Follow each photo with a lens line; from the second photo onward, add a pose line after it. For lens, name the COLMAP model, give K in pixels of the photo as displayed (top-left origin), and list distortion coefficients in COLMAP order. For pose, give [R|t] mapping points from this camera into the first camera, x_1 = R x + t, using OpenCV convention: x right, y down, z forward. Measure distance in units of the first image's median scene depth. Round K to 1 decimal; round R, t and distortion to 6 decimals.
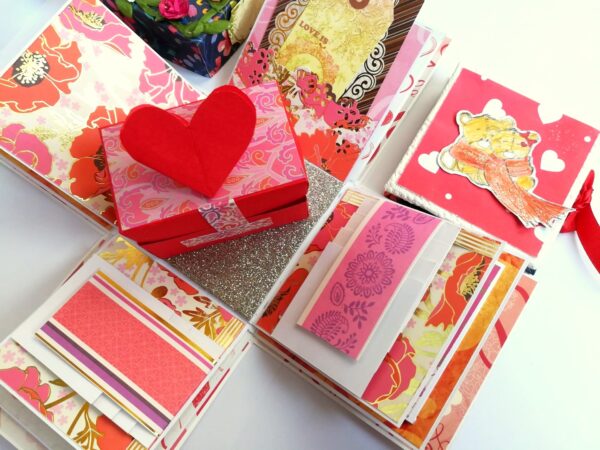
lens RADIAL K [[502.8, 0, 300.0], [0, 502.8, 225.0], [0, 0, 1]] dist [0.003160, -0.003270]
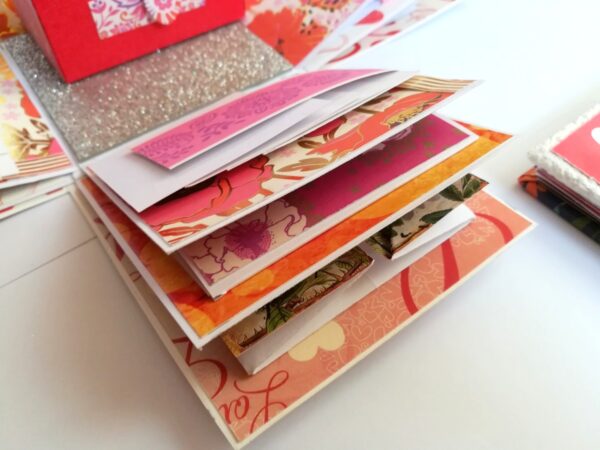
lens RADIAL K [[493.8, 0, 300.0], [0, 493.8, 225.0], [0, 0, 1]] dist [-0.002952, -0.002226]
pose [[0.943220, 0.300076, -0.142445, 0.278687], [-0.330879, 0.886542, -0.323362, 0.366503], [0.029250, 0.352134, 0.935492, 0.422105]]
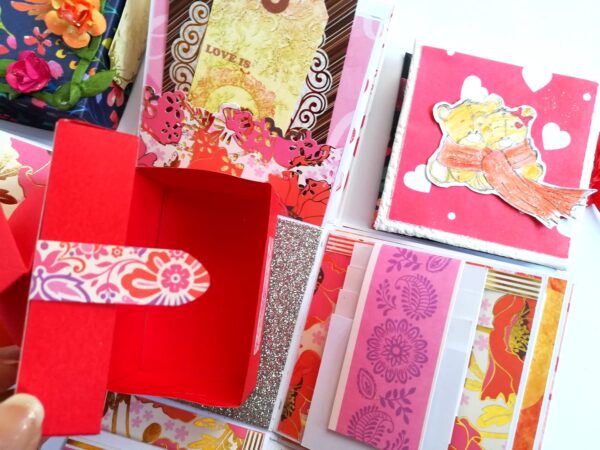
lens RADIAL K [[493.8, 0, 300.0], [0, 493.8, 225.0], [0, 0, 1]] dist [-0.002952, -0.002226]
pose [[0.945033, -0.314583, 0.089166, -0.016260], [0.293714, 0.936559, 0.191285, -0.262821], [-0.143684, -0.154582, 0.977476, 0.234090]]
